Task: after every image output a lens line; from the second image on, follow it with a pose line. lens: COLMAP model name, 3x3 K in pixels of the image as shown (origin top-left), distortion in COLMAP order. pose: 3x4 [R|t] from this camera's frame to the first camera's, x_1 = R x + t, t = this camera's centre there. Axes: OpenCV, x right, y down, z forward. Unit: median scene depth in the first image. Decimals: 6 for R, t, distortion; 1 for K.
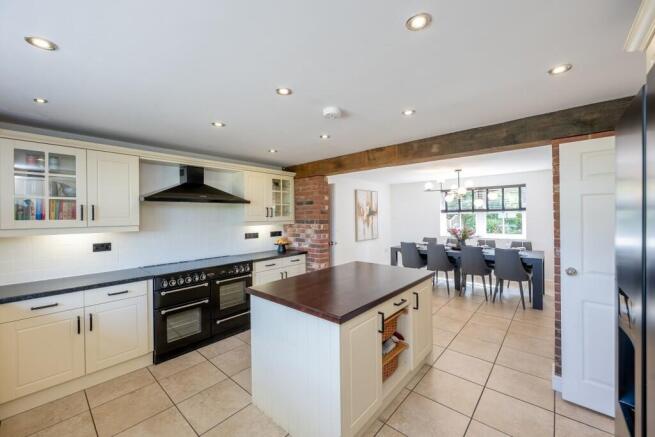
lens RADIAL K [[259.9, 0, 330.4], [0, 259.9, 216.4], [0, 0, 1]] dist [-0.000611, -0.000128]
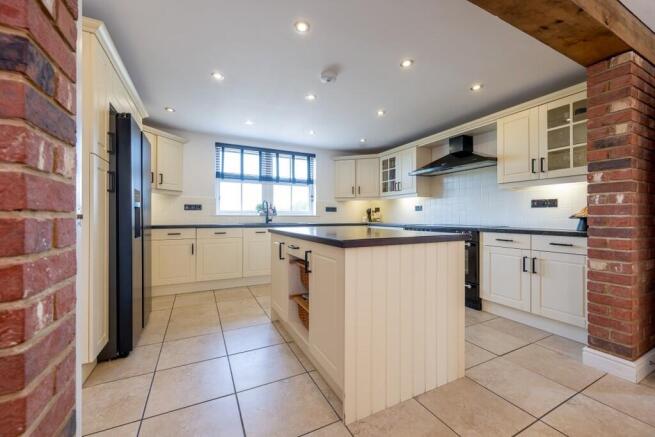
lens RADIAL K [[259.9, 0, 330.4], [0, 259.9, 216.4], [0, 0, 1]] dist [-0.000611, -0.000128]
pose [[-0.378916, 0.009204, -0.925385, 0.645763], [-0.001641, 0.999942, 0.010617, 0.120786], [0.925430, 0.005541, -0.378879, 0.867071]]
